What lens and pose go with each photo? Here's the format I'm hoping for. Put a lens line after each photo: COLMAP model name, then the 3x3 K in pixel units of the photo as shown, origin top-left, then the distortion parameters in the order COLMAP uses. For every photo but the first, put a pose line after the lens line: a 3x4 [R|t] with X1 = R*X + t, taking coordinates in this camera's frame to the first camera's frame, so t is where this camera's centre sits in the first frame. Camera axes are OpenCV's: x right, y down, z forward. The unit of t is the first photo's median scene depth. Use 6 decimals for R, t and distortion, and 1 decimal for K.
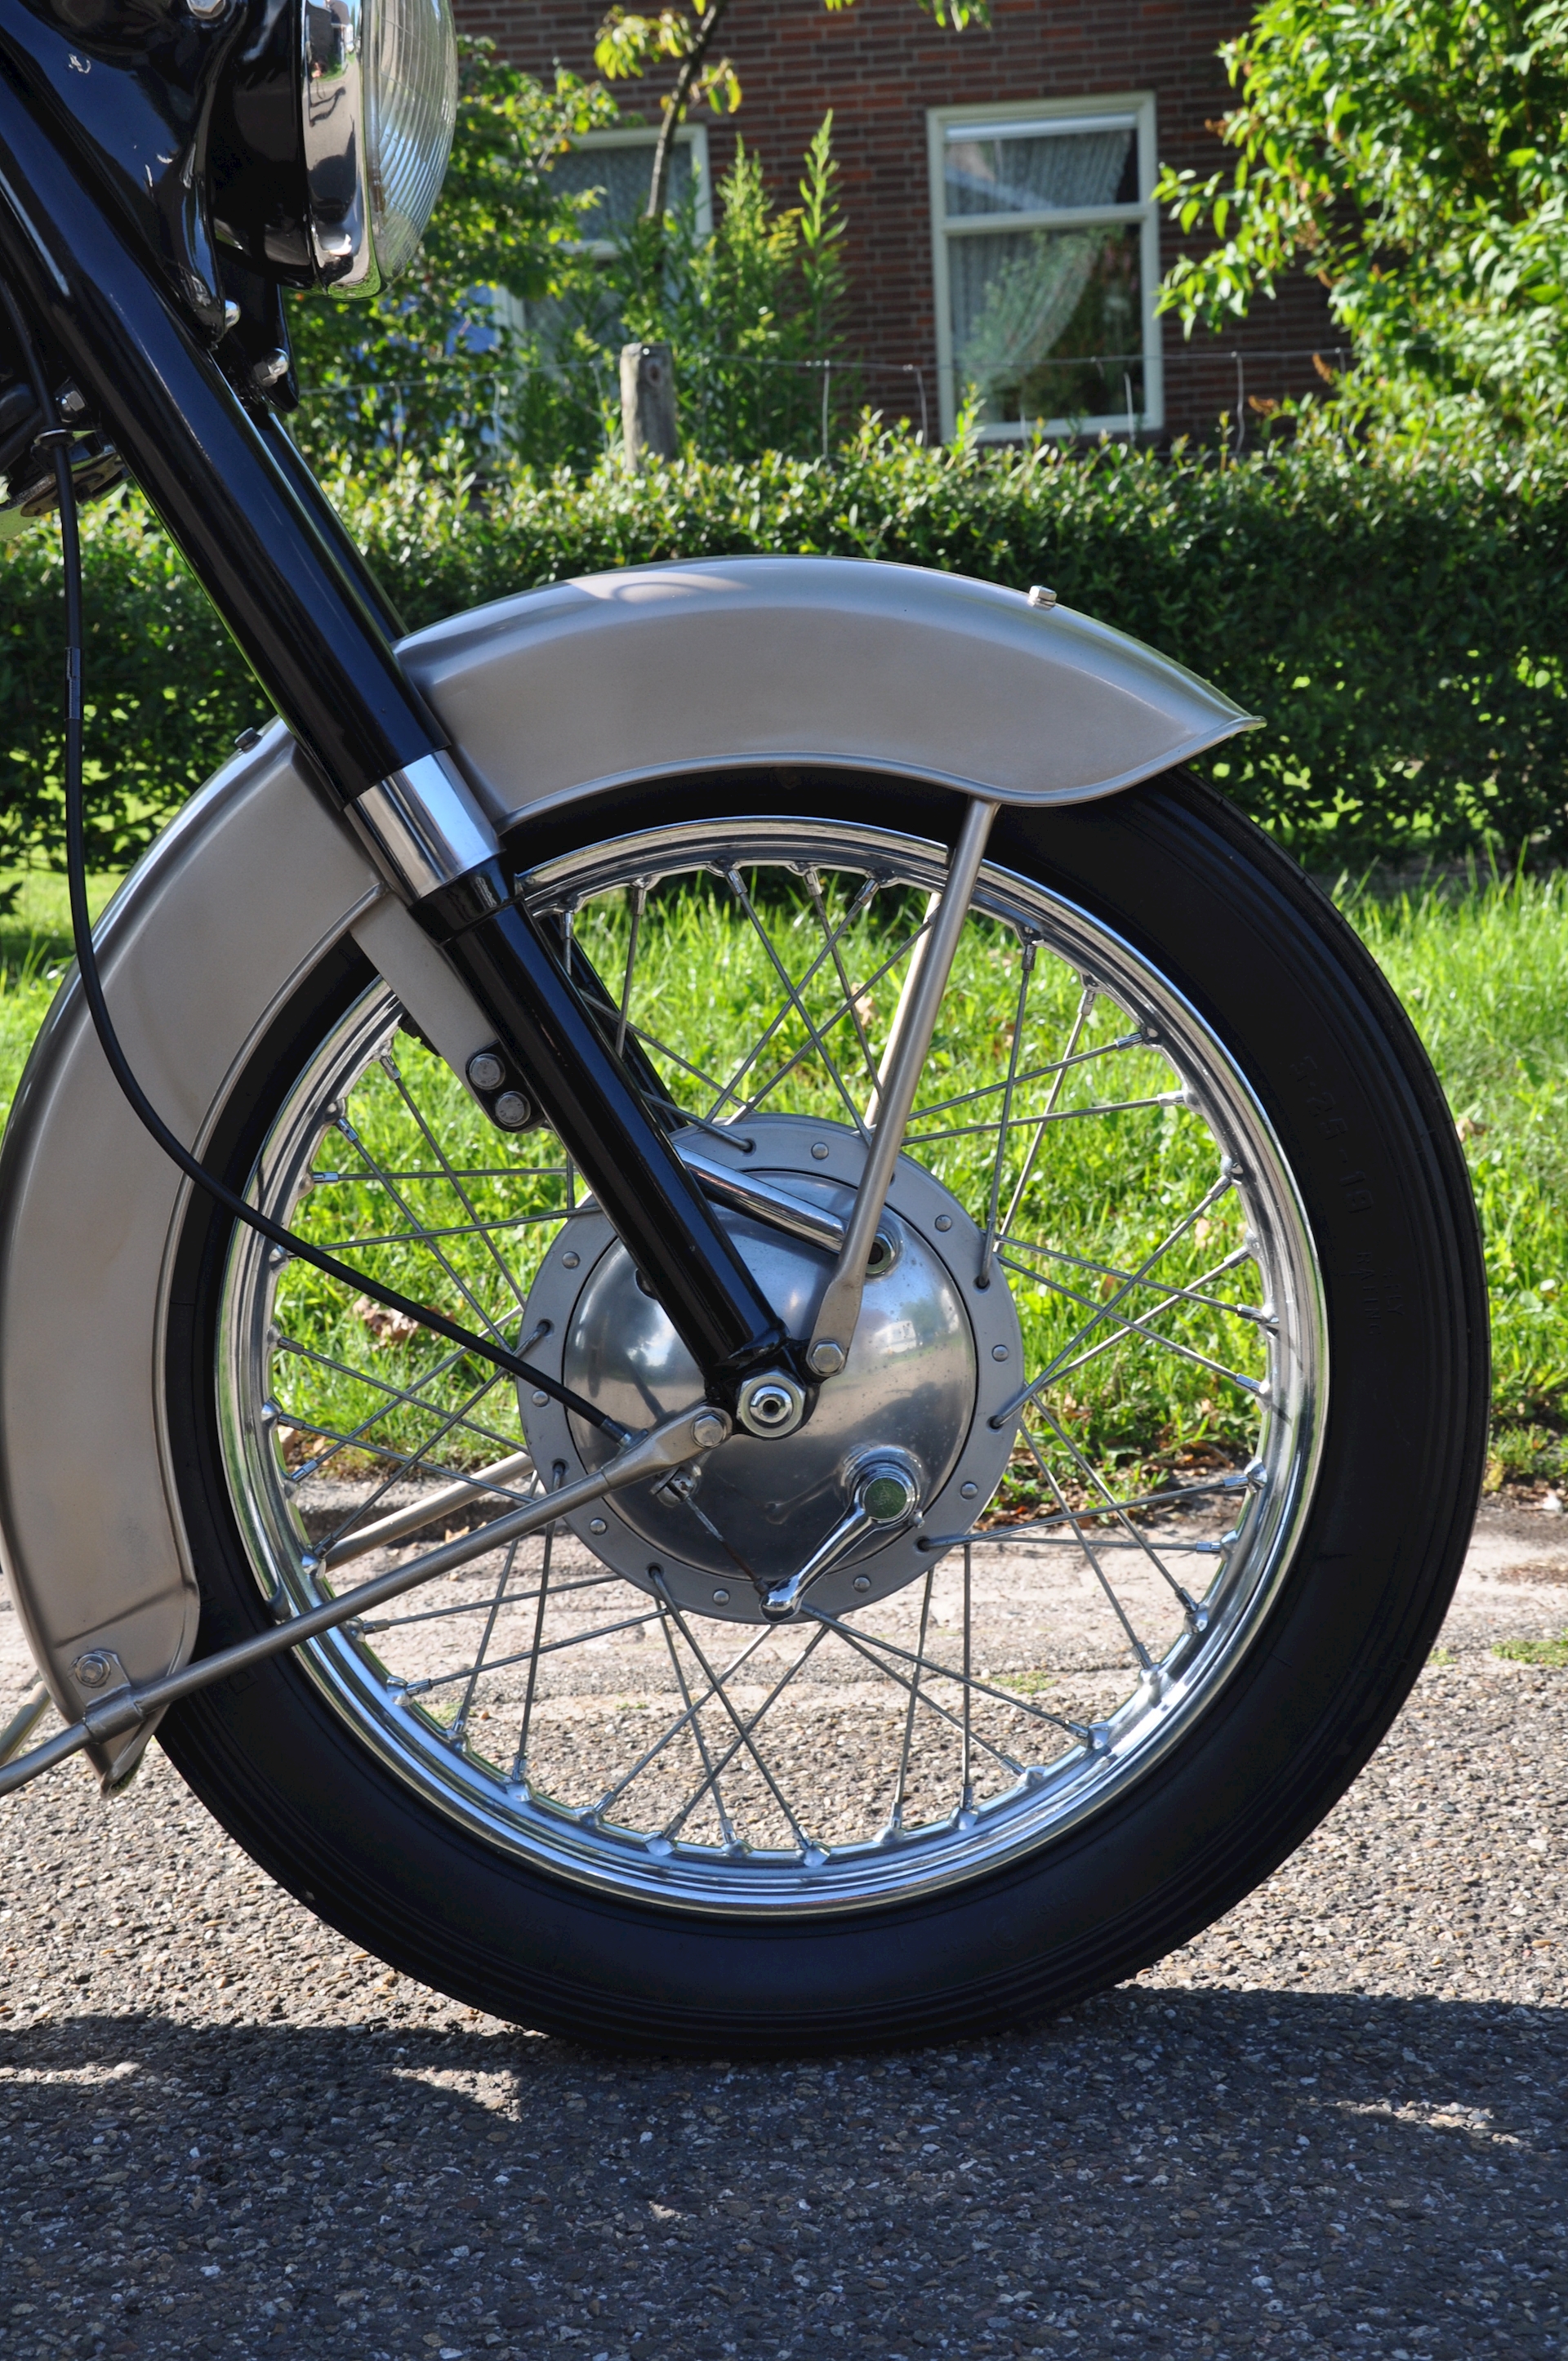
lens RADIAL K [[3183.2, 0, 784.0], [0, 3183.2, 1180.5], [0, 0, 1]] dist [0.068235, 0.392004]
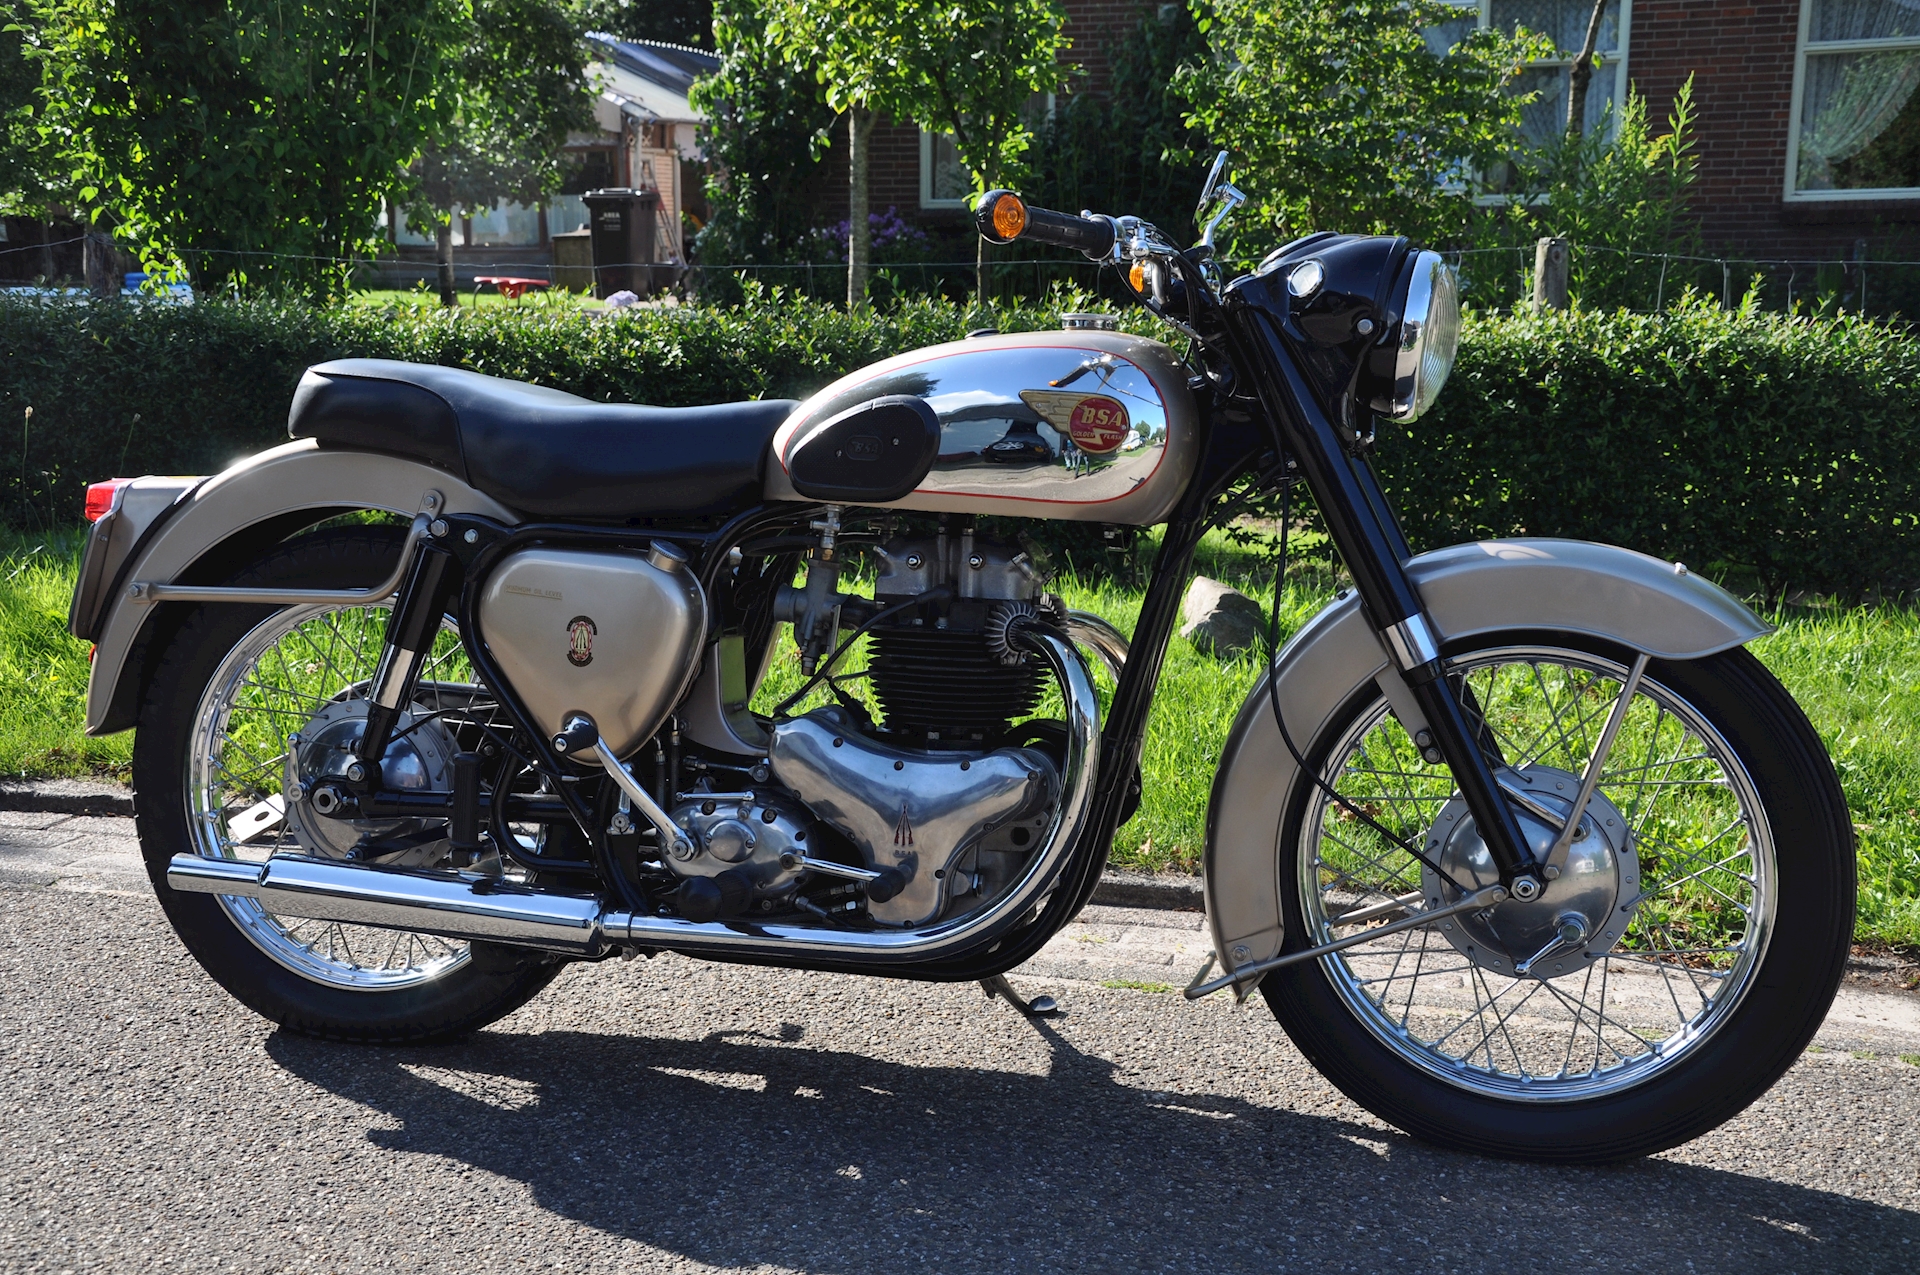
lens RADIAL K [[2278.9, 0, 960.0], [0, 2278.9, 637.5], [0, 0, 1]] dist [-0.001427, 0.426451]
pose [[0.955308, 0.108989, -0.274787, 0.038592], [-0.111813, 0.993714, 0.005415, -0.075924], [0.273650, 0.025552, 0.961490, -0.752687]]
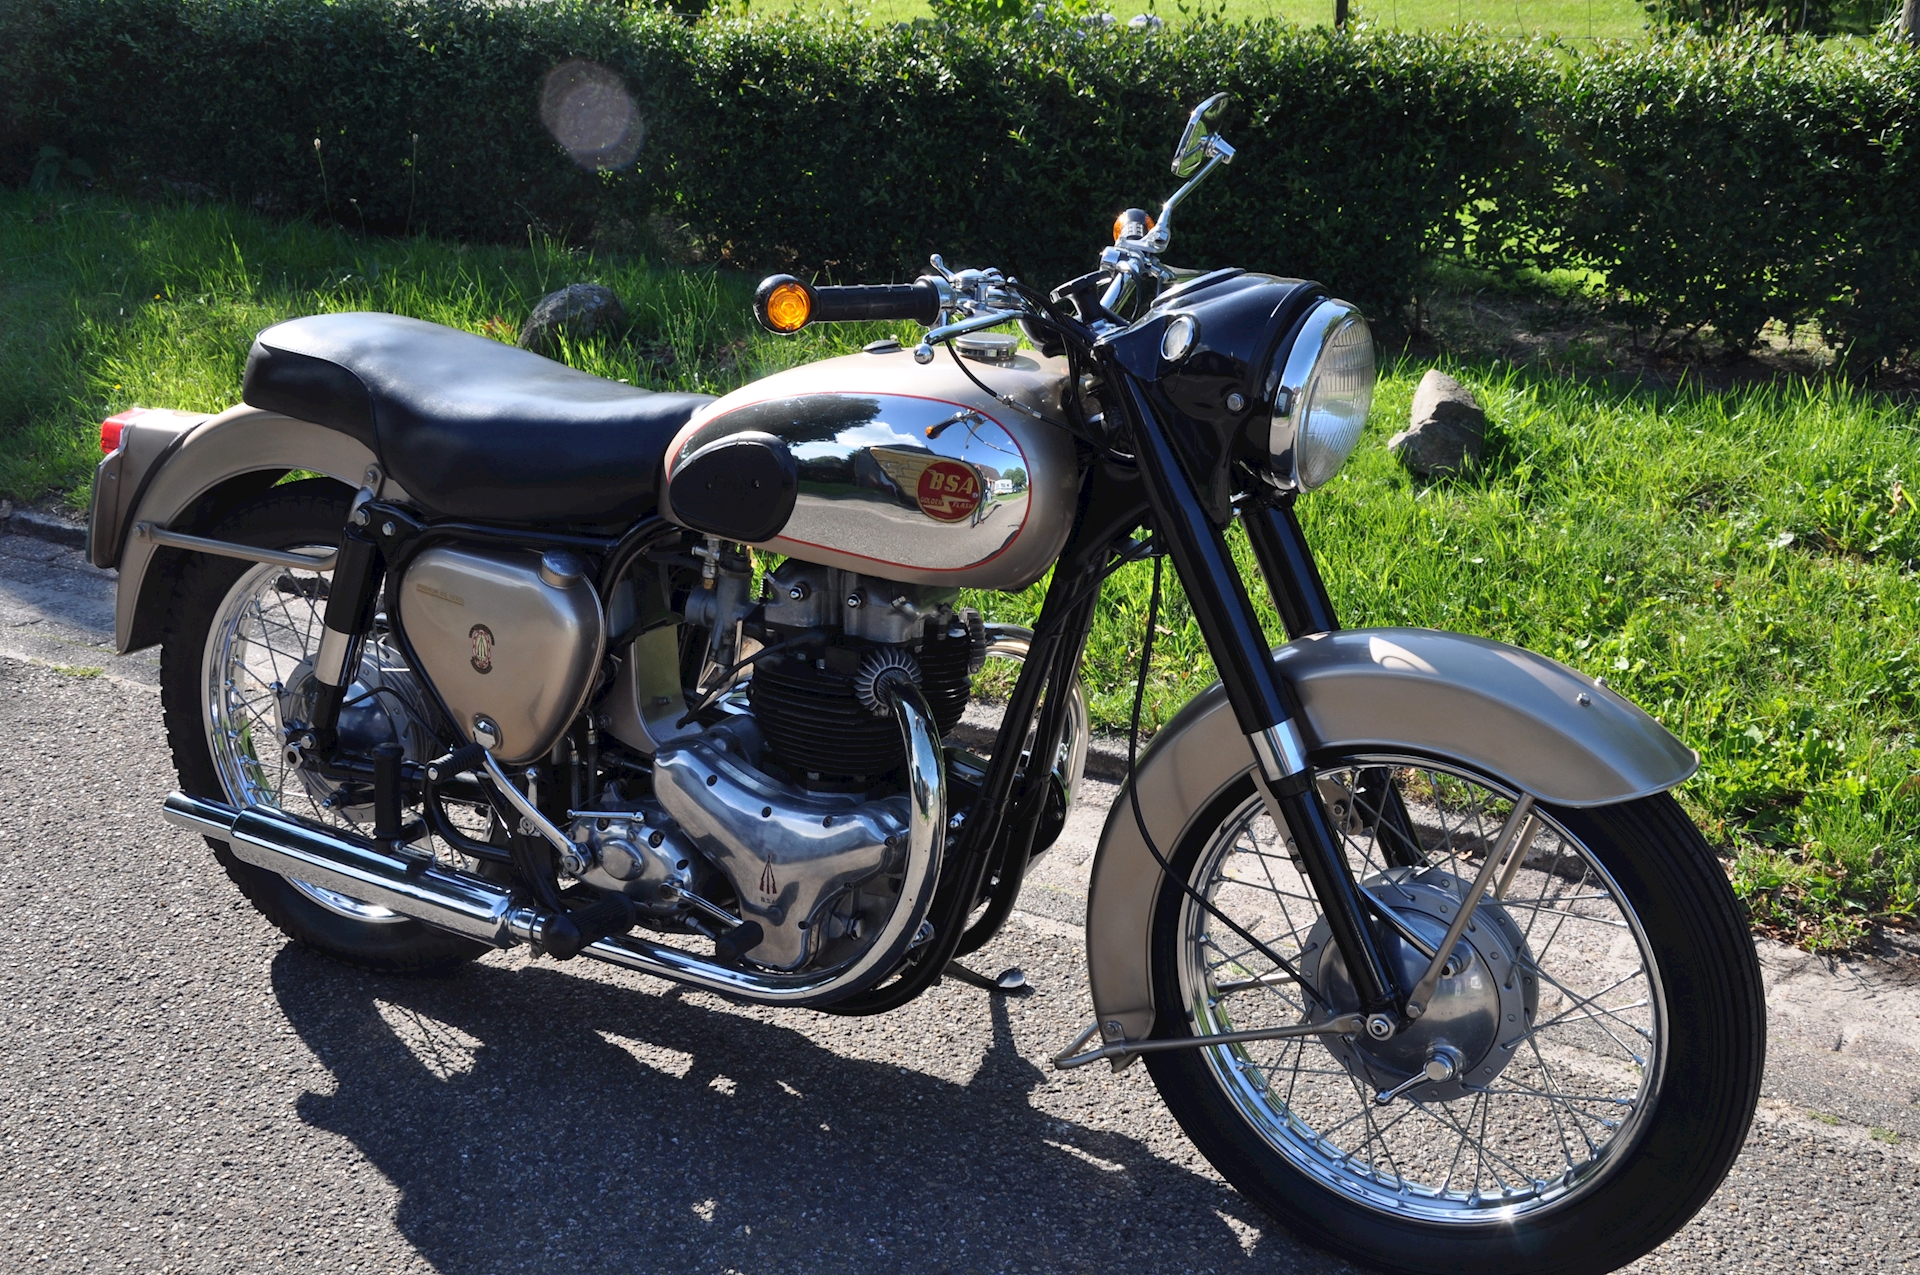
lens RADIAL K [[2212.3, 0, 939.5], [0, 2212.3, 660.1], [0, 0, 1]] dist [0.041168, 0.050880]
pose [[0.860164, 0.225558, -0.457429, 0.352093], [-0.121746, 0.961769, 0.245313, -0.478625], [0.495274, -0.155320, 0.854740, -0.419073]]
